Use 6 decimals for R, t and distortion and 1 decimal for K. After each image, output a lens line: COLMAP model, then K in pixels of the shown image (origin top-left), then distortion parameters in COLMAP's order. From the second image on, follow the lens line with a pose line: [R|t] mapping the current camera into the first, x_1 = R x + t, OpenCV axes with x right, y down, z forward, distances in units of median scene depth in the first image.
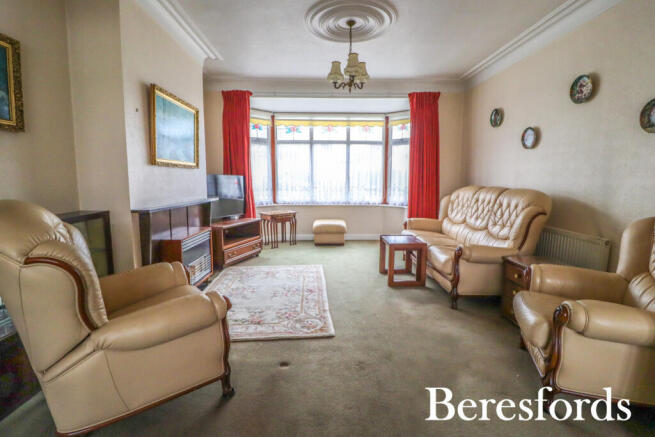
lens RADIAL K [[305.9, 0, 324.9], [0, 305.9, 215.5], [0, 0, 1]] dist [-0.011161, -0.000525]
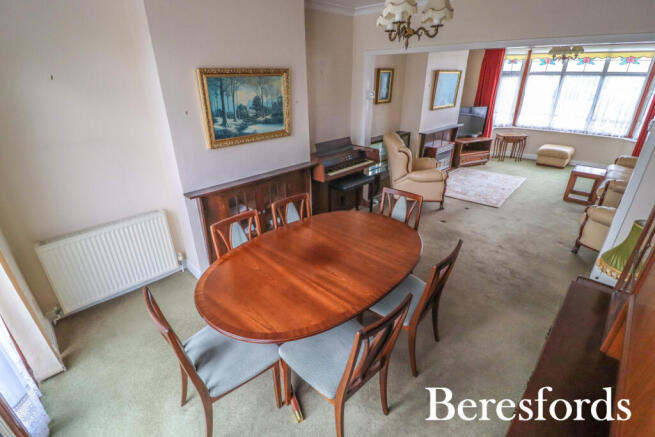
lens RADIAL K [[305.9, 0, 324.9], [0, 305.9, 215.5], [0, 0, 1]] dist [-0.011161, -0.000525]
pose [[0.694398, 0.289509, -0.658783, 0.363229], [-0.069314, 0.938150, 0.339219, -0.103397], [0.716245, -0.189890, 0.671517, -0.748239]]
